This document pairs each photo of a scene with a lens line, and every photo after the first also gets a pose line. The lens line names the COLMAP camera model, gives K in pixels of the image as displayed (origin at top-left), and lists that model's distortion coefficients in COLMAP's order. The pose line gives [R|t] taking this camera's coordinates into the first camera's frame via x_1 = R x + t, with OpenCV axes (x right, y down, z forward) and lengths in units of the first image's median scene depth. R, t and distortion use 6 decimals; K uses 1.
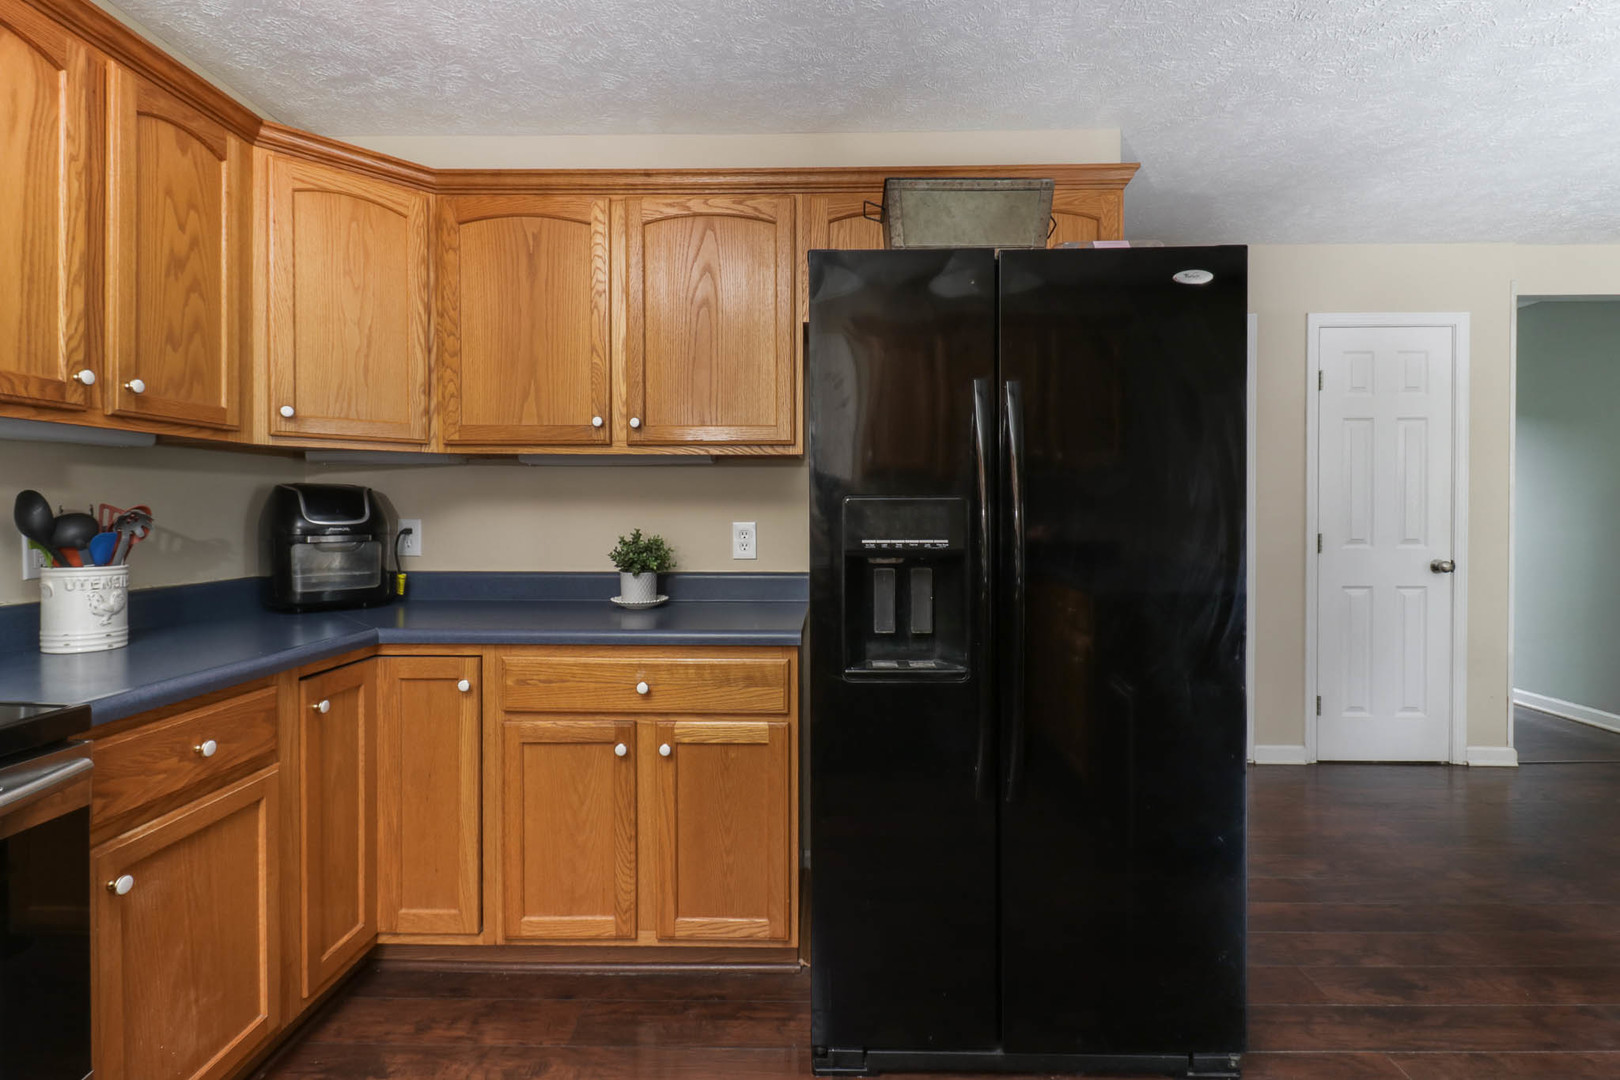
lens RADIAL K [[767.0, 0, 812.9], [0, 767.0, 511.7], [0, 0, 1]] dist [0.014650, -0.001786]
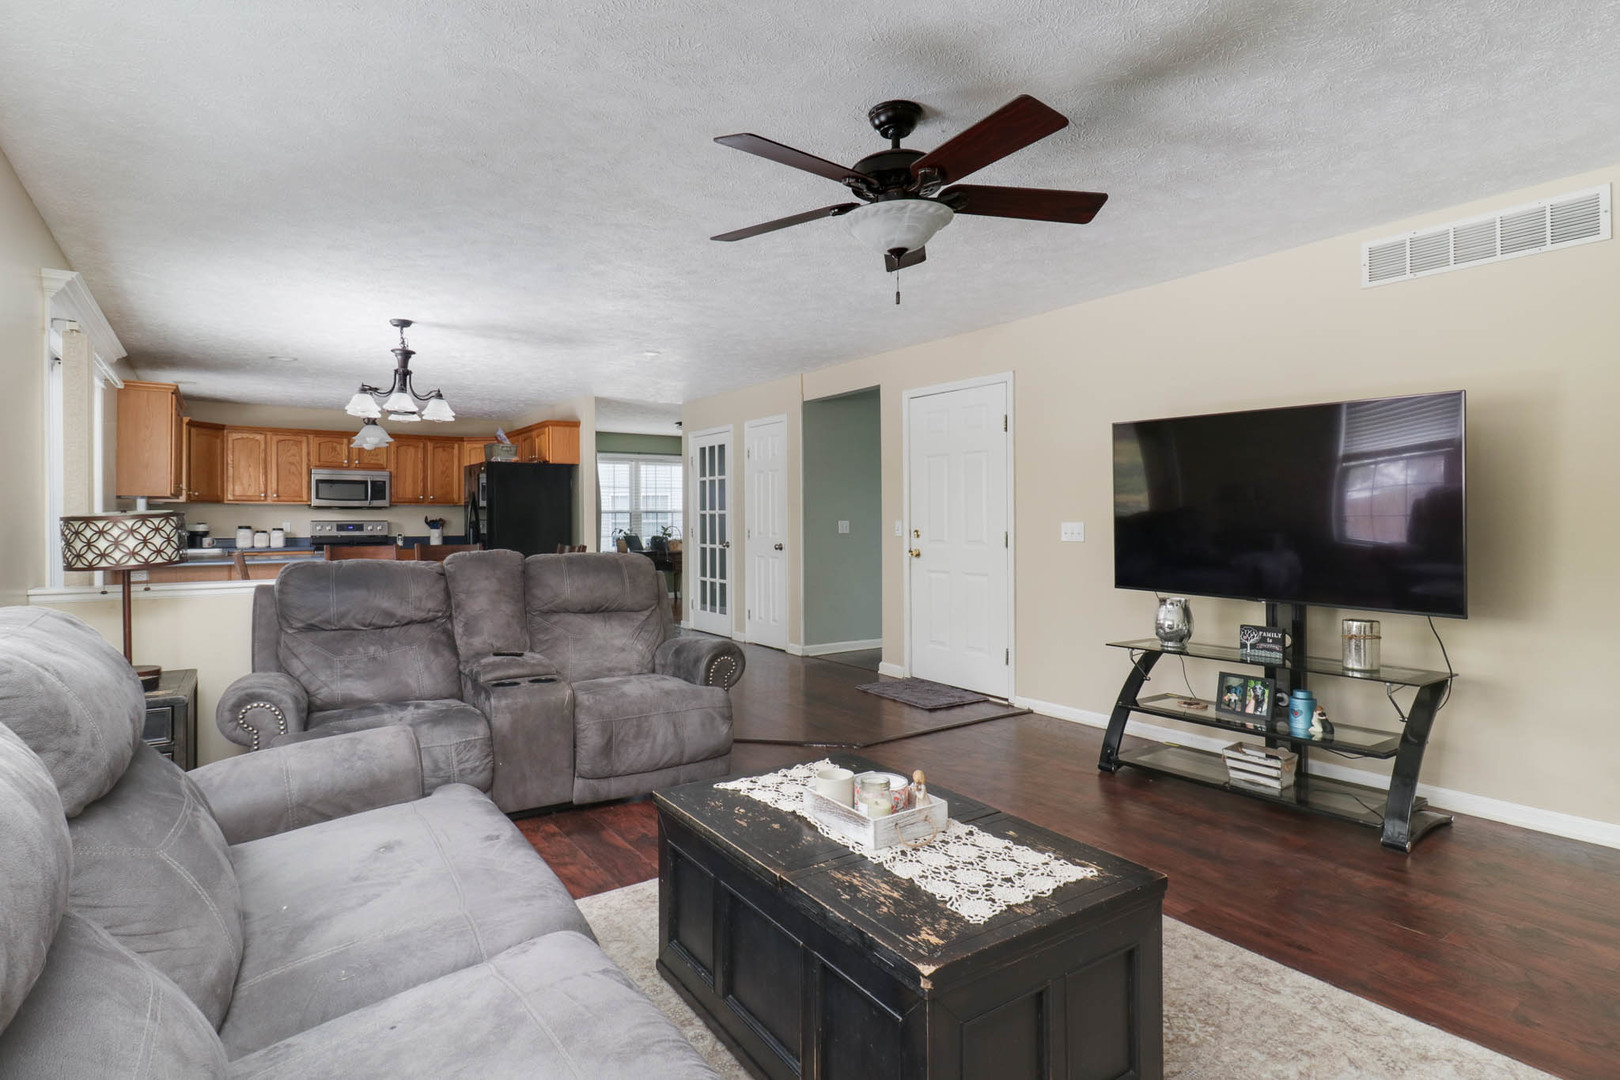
lens RADIAL K [[814.3, 0, 815.8], [0, 814.3, 523.0], [0, 0, 1]] dist [0.001600, -0.000085]
pose [[0.603335, 0.003658, -0.797479, 4.993536], [-0.000523, 0.999991, 0.004191, -0.001859], [0.797488, -0.002112, 0.603332, -0.317932]]
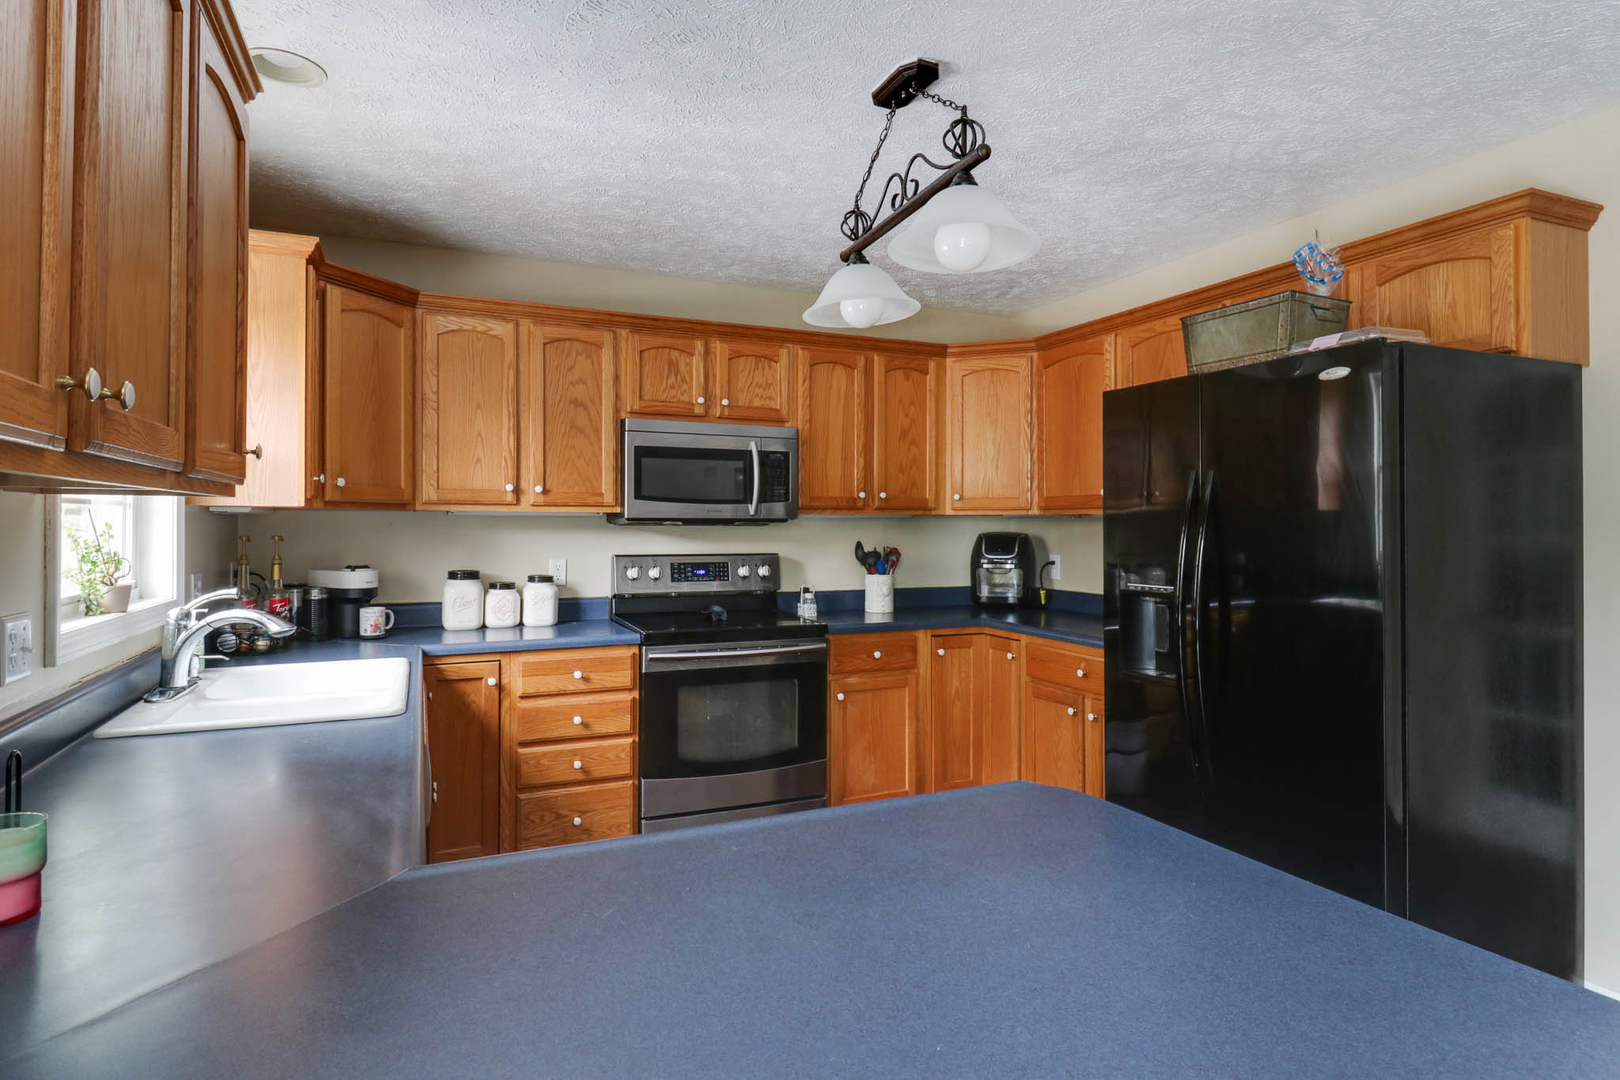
lens RADIAL K [[848.1, 0, 808.0], [0, 848.1, 525.5], [0, 0, 1]] dist [0.005235, 0.000160]
pose [[0.428952, -0.004142, -0.903318, 1.118203], [-0.001365, 0.999985, -0.005233, -0.055293], [0.903326, 0.003478, 0.428940, -0.221477]]
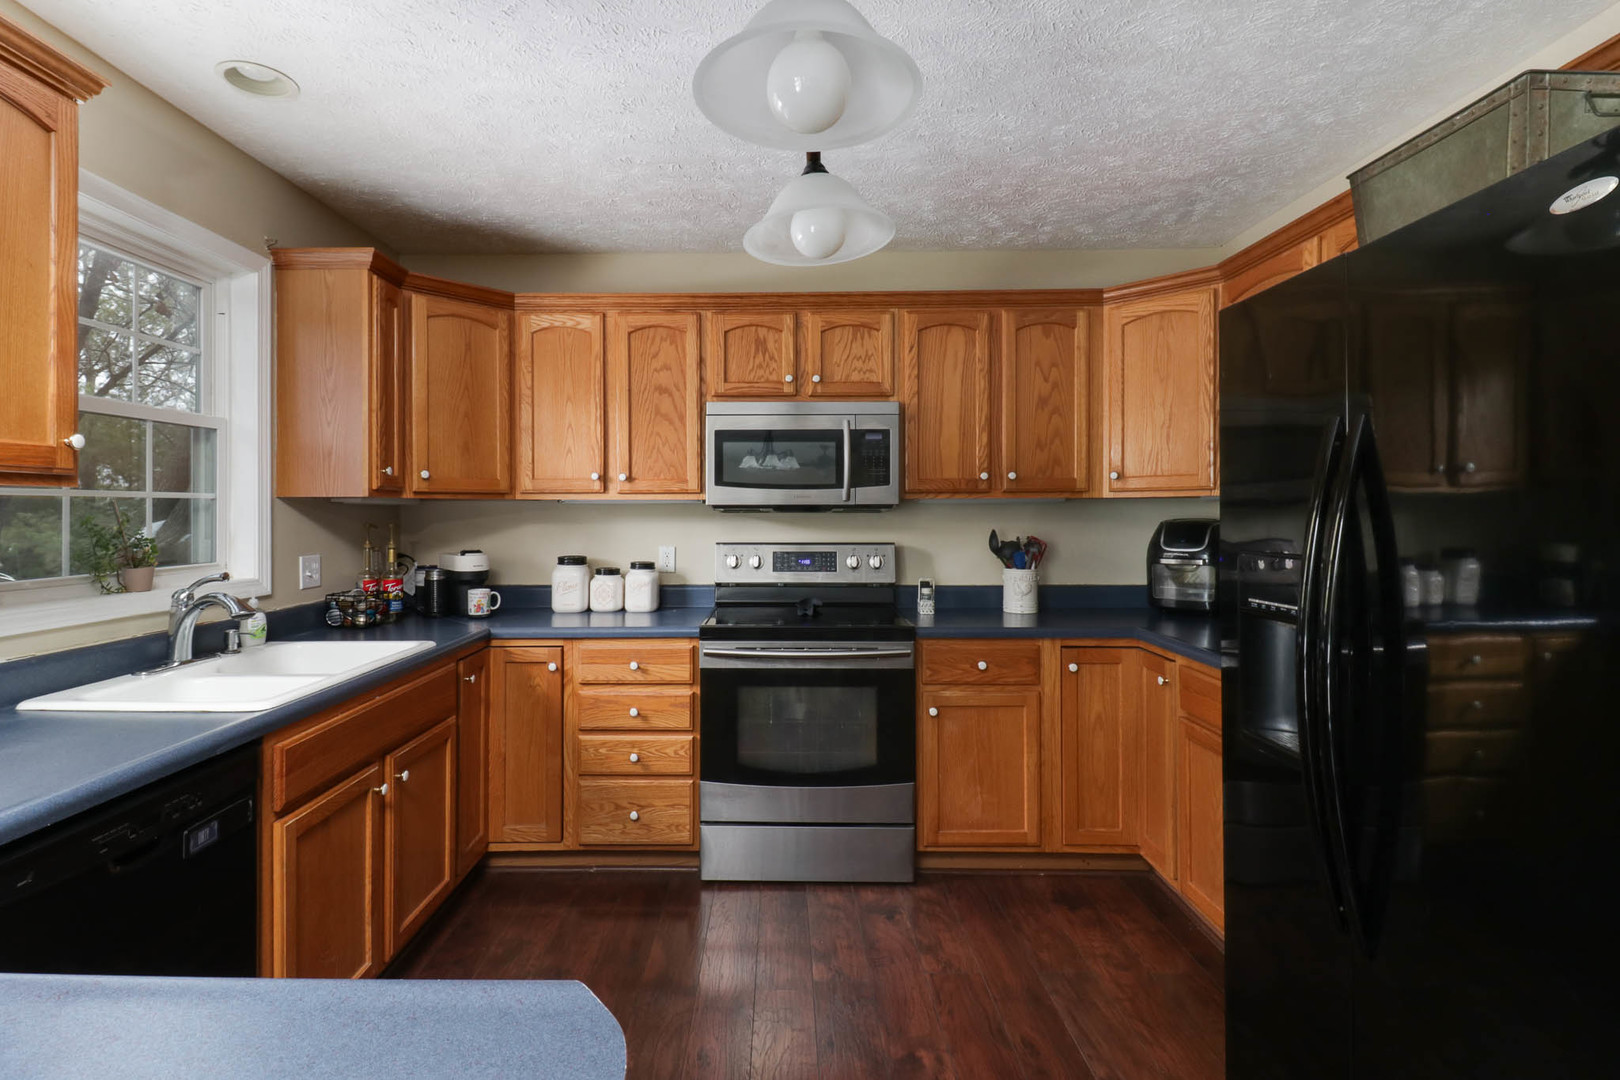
lens RADIAL K [[767.0, 0, 784.5], [0, 767.0, 515.5], [0, 0, 1]] dist [0.014650, -0.001786]
pose [[0.018948, -0.000603, -0.999820, 0.893642], [0.001274, 0.999999, -0.000579, -0.057590], [0.999820, -0.001262, 0.018949, 0.363375]]
